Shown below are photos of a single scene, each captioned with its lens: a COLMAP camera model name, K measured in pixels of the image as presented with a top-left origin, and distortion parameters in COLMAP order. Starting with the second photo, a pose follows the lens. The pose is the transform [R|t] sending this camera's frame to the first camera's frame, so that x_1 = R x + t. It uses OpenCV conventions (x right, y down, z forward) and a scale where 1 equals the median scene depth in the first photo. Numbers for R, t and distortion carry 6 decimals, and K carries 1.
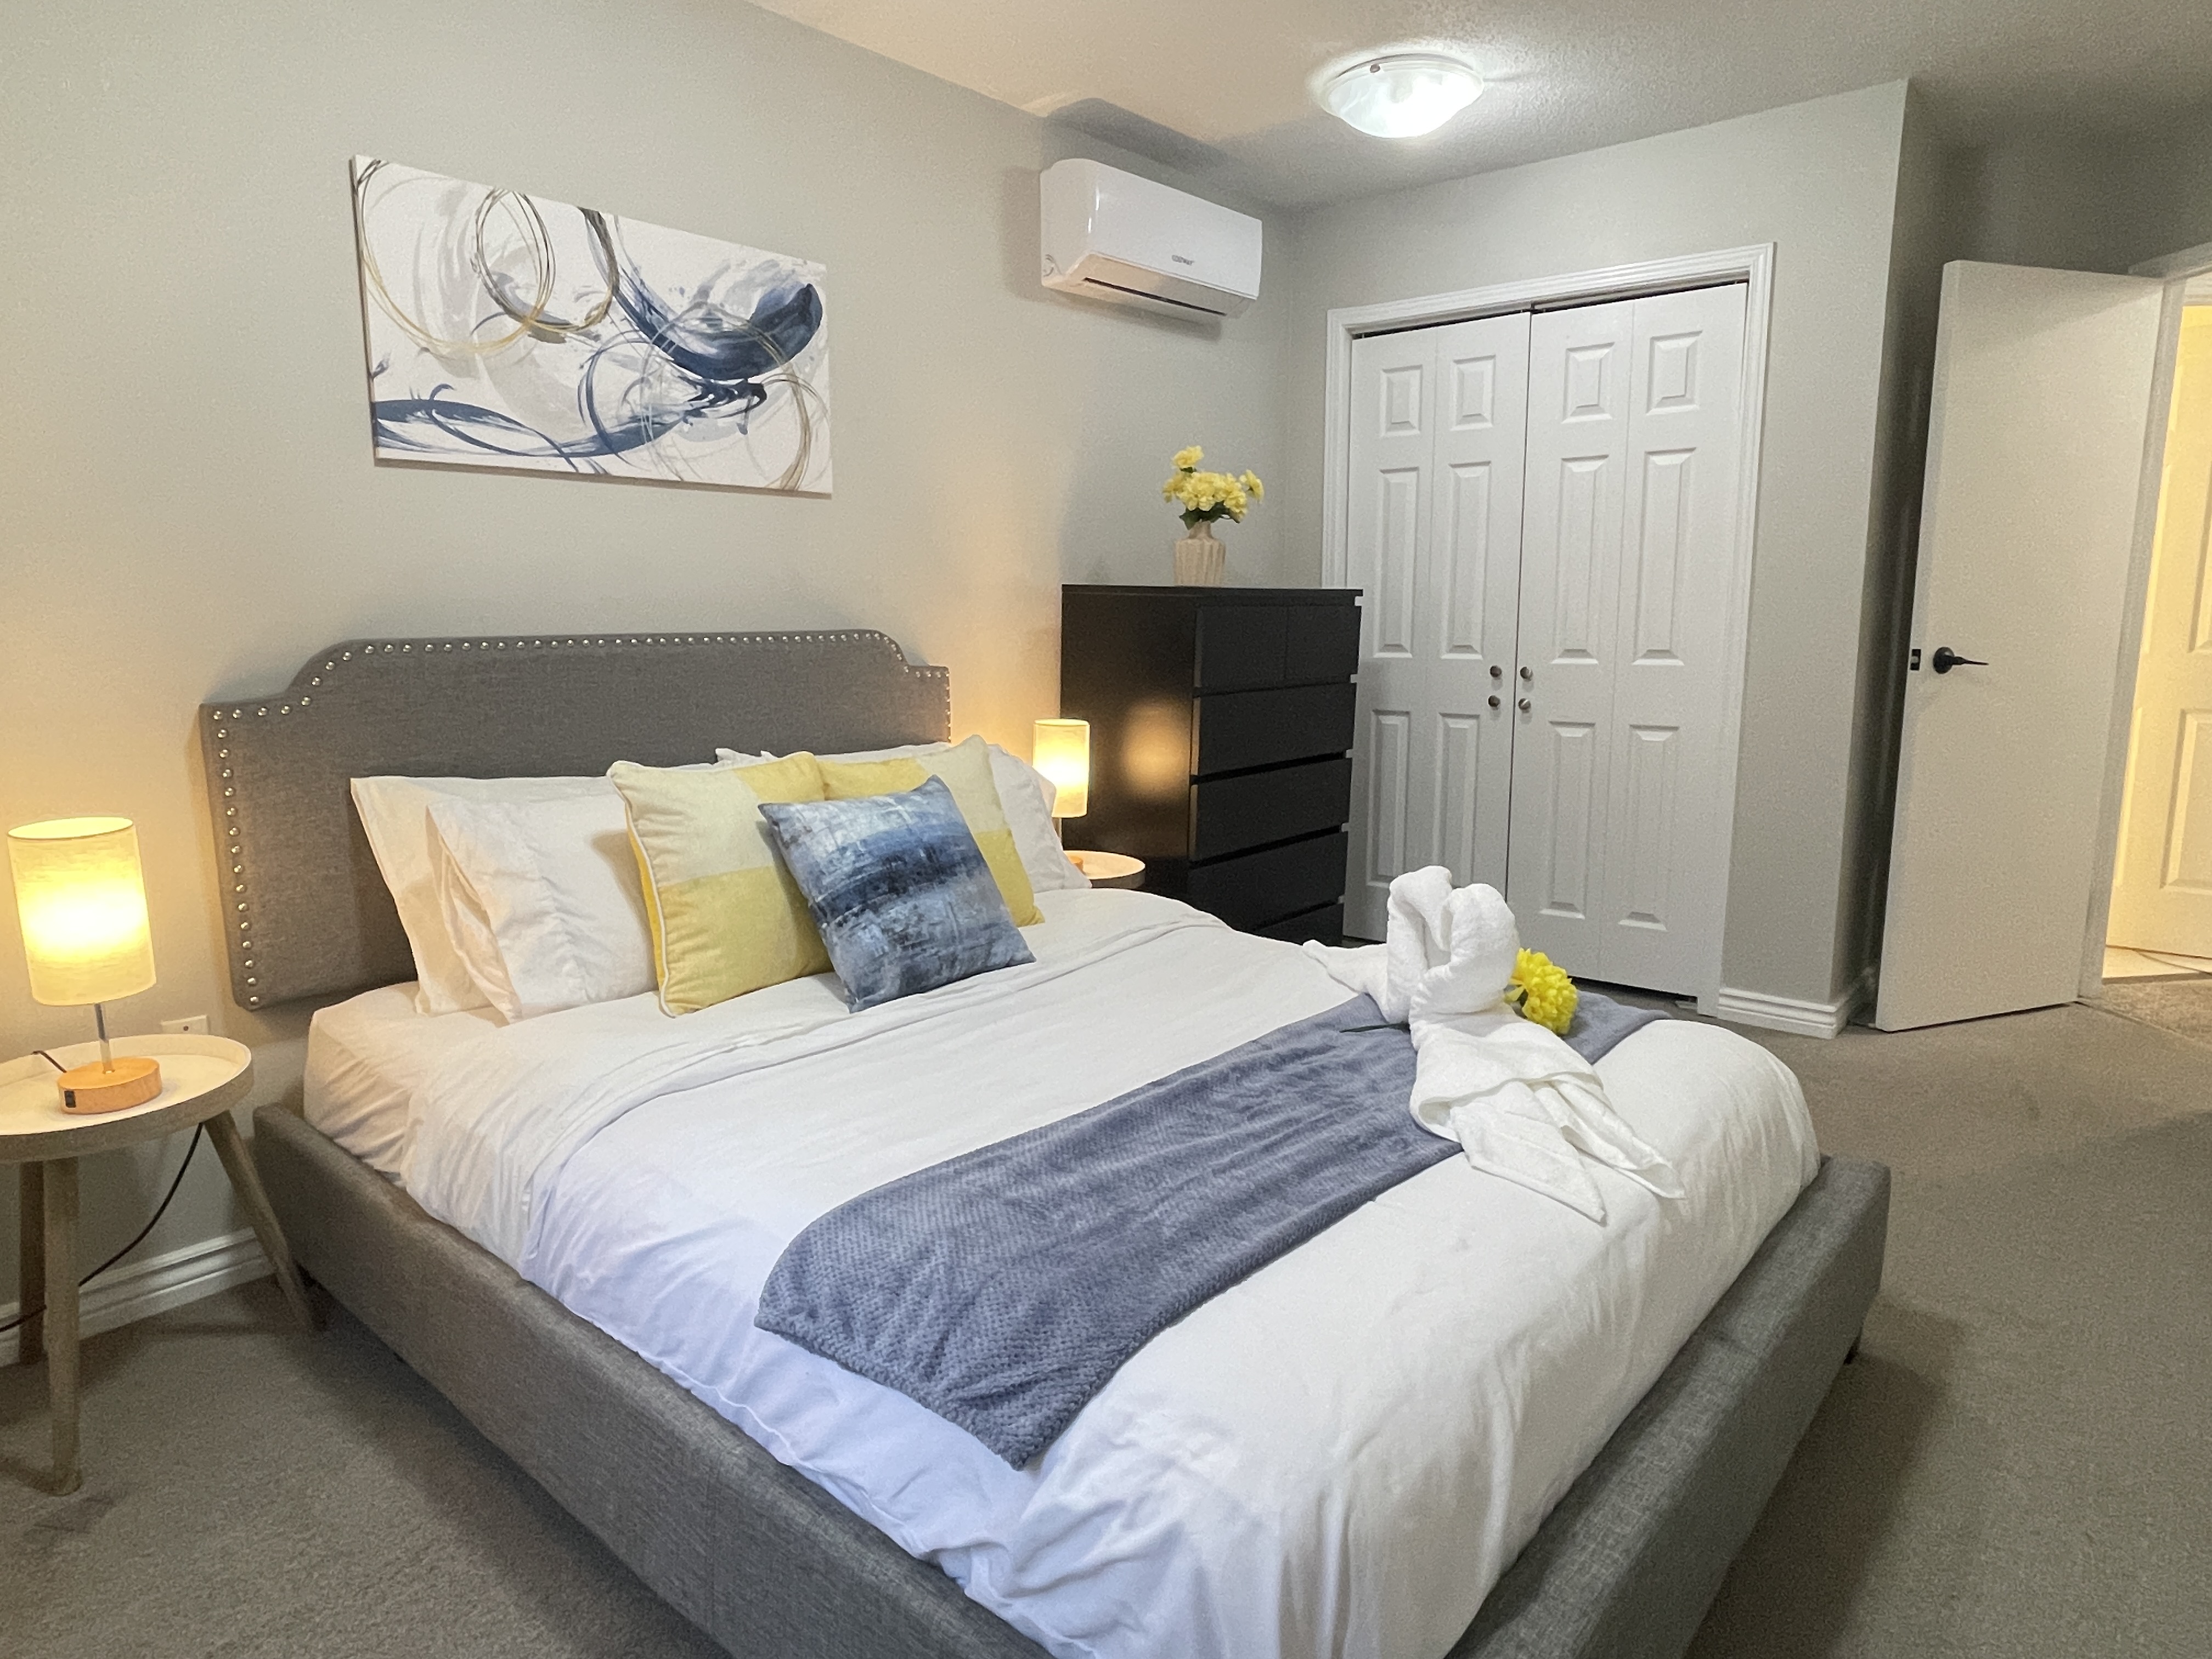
lens RADIAL K [[1298.9, 0, 1096.0], [0, 1298.9, 839.4], [0, 0, 1]] dist [-0.004707, -0.003364]
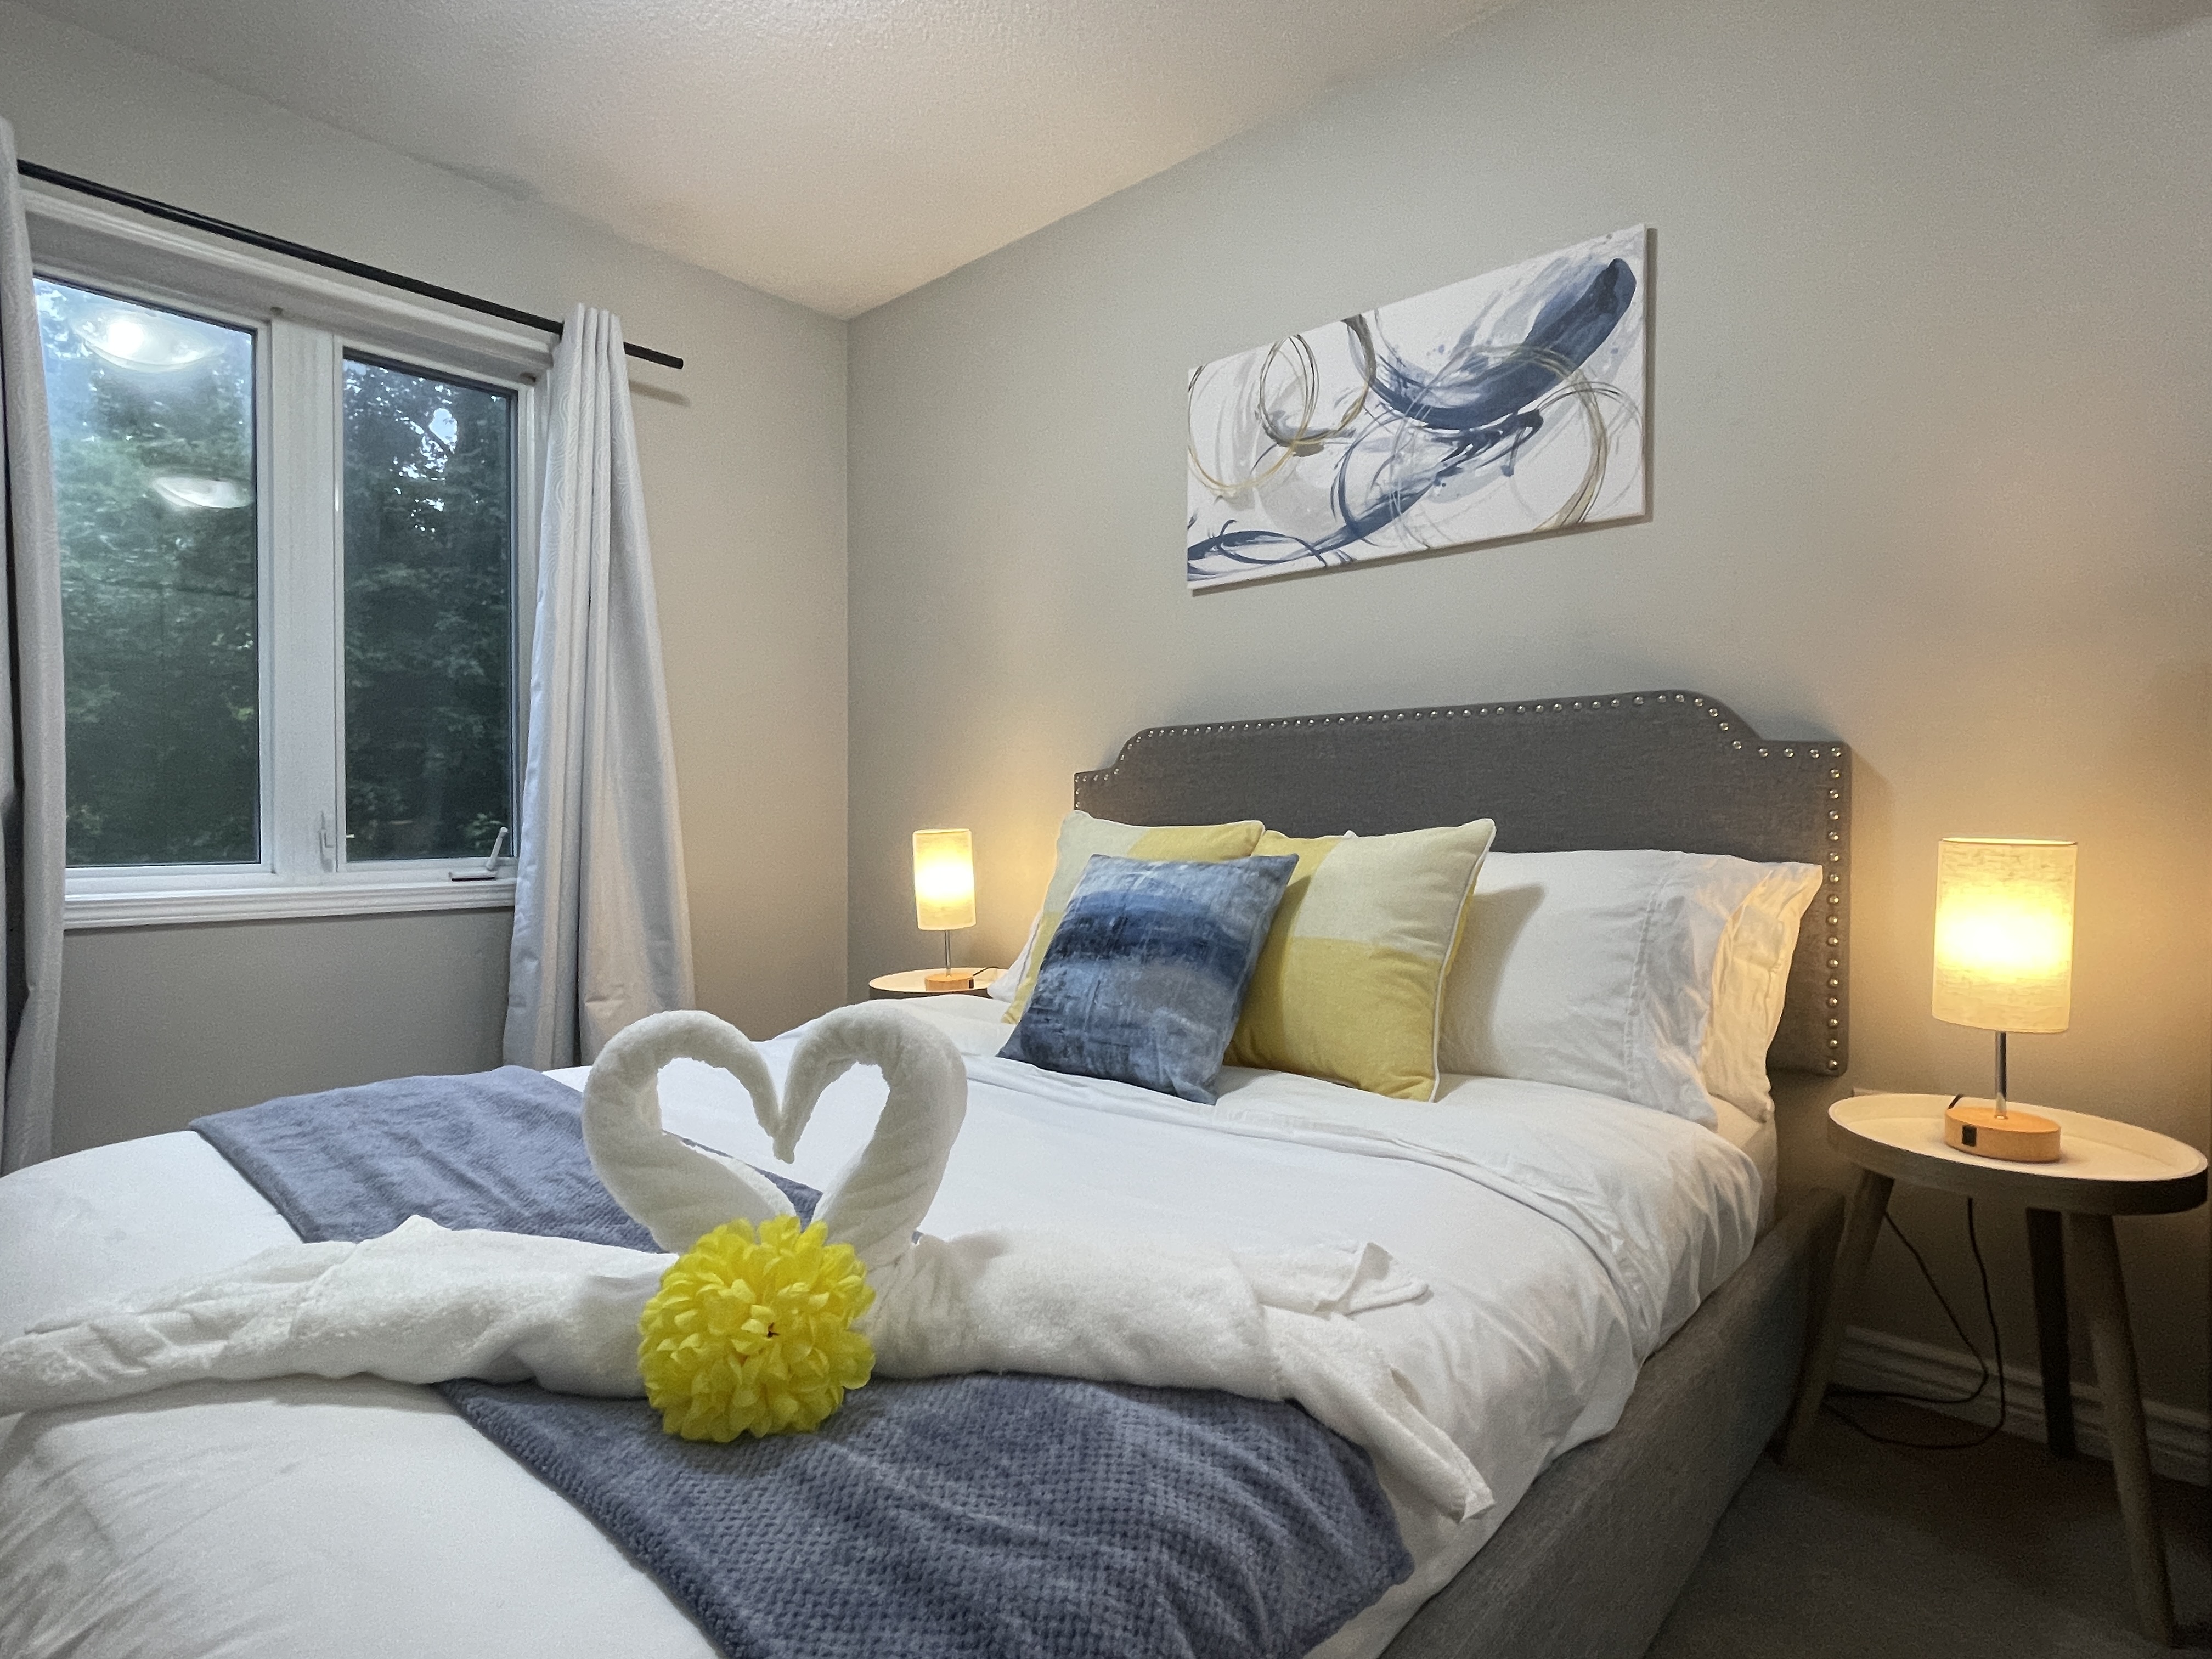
lens RADIAL K [[1188.6, 0, 1096.8], [0, 1188.6, 839.0], [0, 0, 1]] dist [-0.002892, -0.001548]
pose [[-0.025714, 0.018537, -0.999497, 0.558765], [-0.171634, 0.984900, 0.022682, -0.050765], [0.984825, 0.172131, -0.022144, 0.843958]]
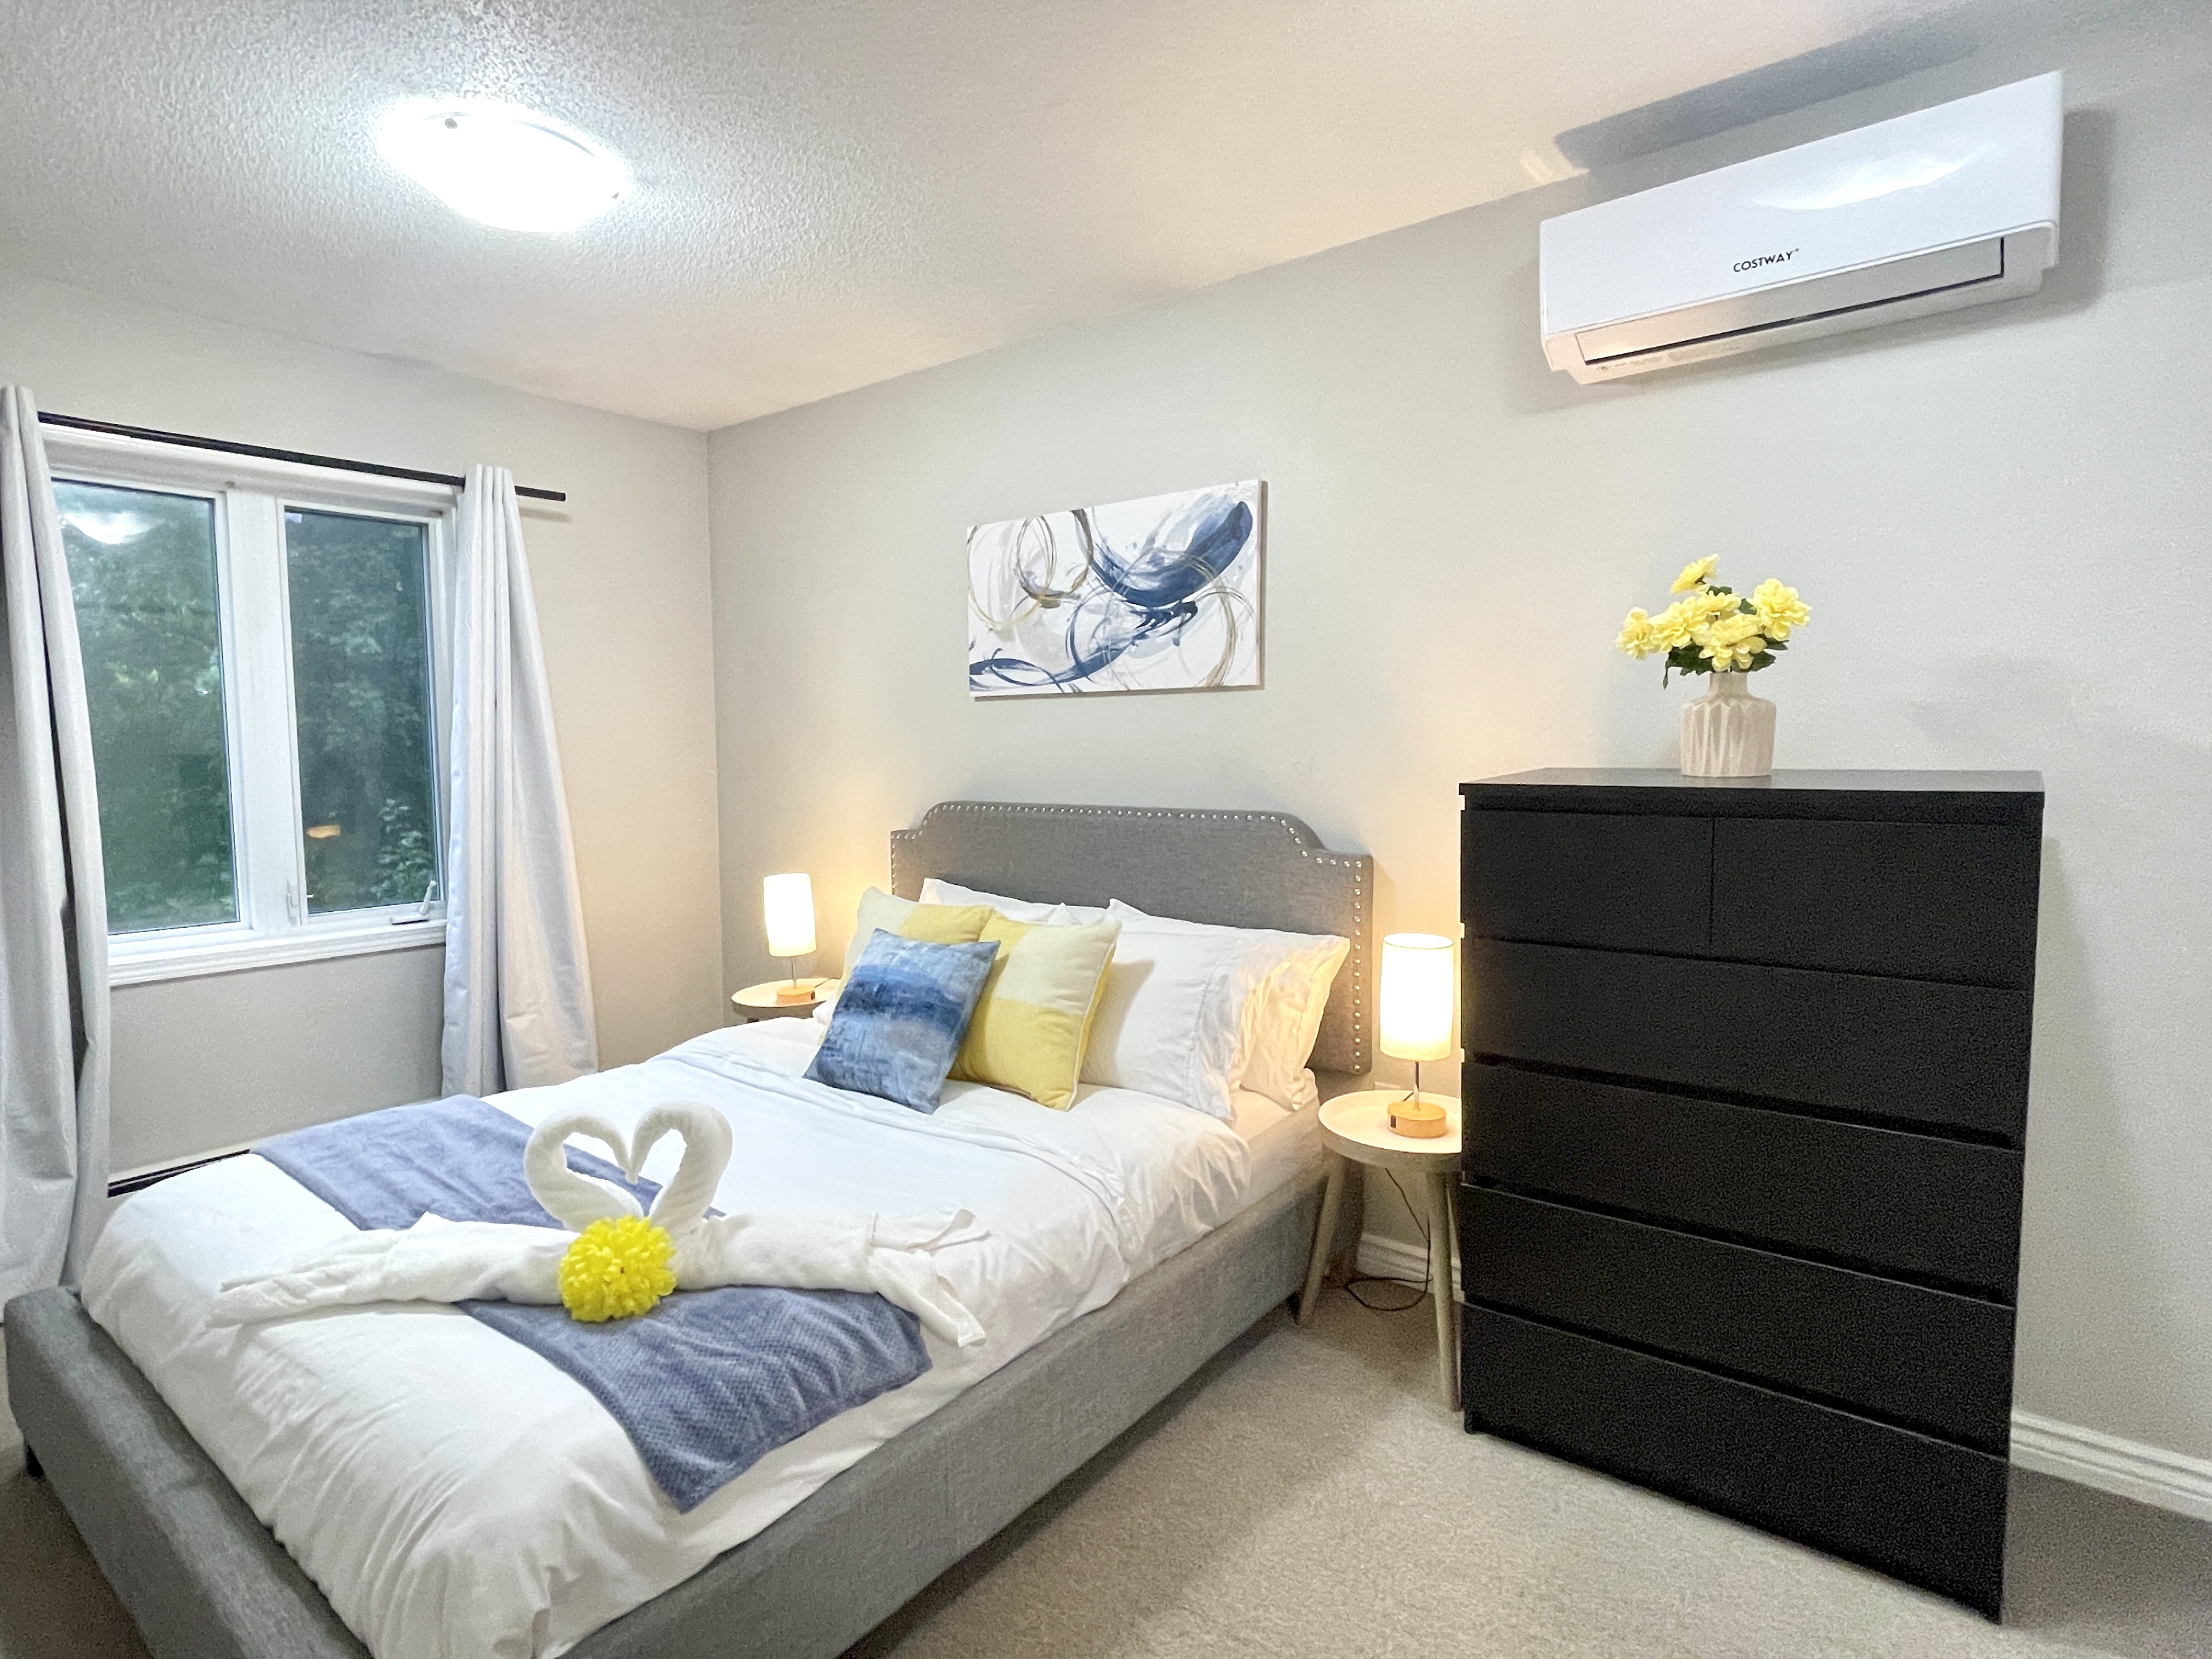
lens RADIAL K [[1203.4, 0, 1106.0], [0, 1203.4, 829.5], [0, 0, 1]] dist [0.021468, -0.036757]
pose [[0.044218, 0.080979, -0.995734, 0.901827], [-0.162710, 0.983985, 0.072798, -0.230355], [0.985683, 0.158796, 0.056686, 0.959622]]
